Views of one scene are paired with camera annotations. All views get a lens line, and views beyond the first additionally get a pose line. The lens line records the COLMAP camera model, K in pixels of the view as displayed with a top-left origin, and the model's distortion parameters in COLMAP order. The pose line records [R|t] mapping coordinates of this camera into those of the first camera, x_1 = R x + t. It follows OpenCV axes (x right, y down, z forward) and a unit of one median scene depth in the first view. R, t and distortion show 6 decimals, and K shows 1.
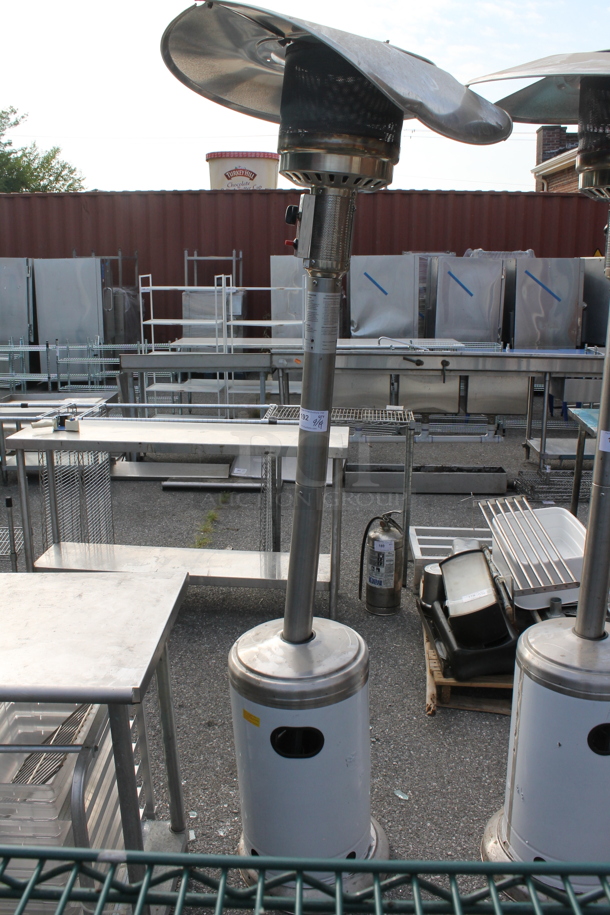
lens RADIAL K [[719.7, 0, 308.4], [0, 719.7, 462.9], [0, 0, 1]] dist [-0.093090, 0.015010]
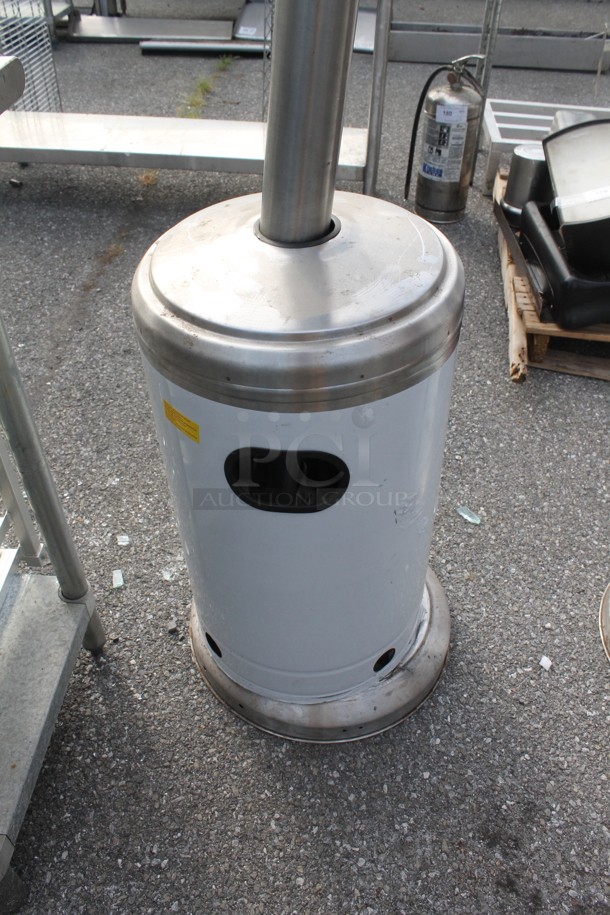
lens RADIAL K [[719.7, 0, 303.6], [0, 719.7, 464.1], [0, 0, 1]] dist [-0.093090, 0.015010]
pose [[0.998822, 0.039432, -0.028267, 0.003999], [-0.020202, 0.867737, 0.496614, 0.104195], [0.044111, -0.495458, 0.867511, 0.387773]]
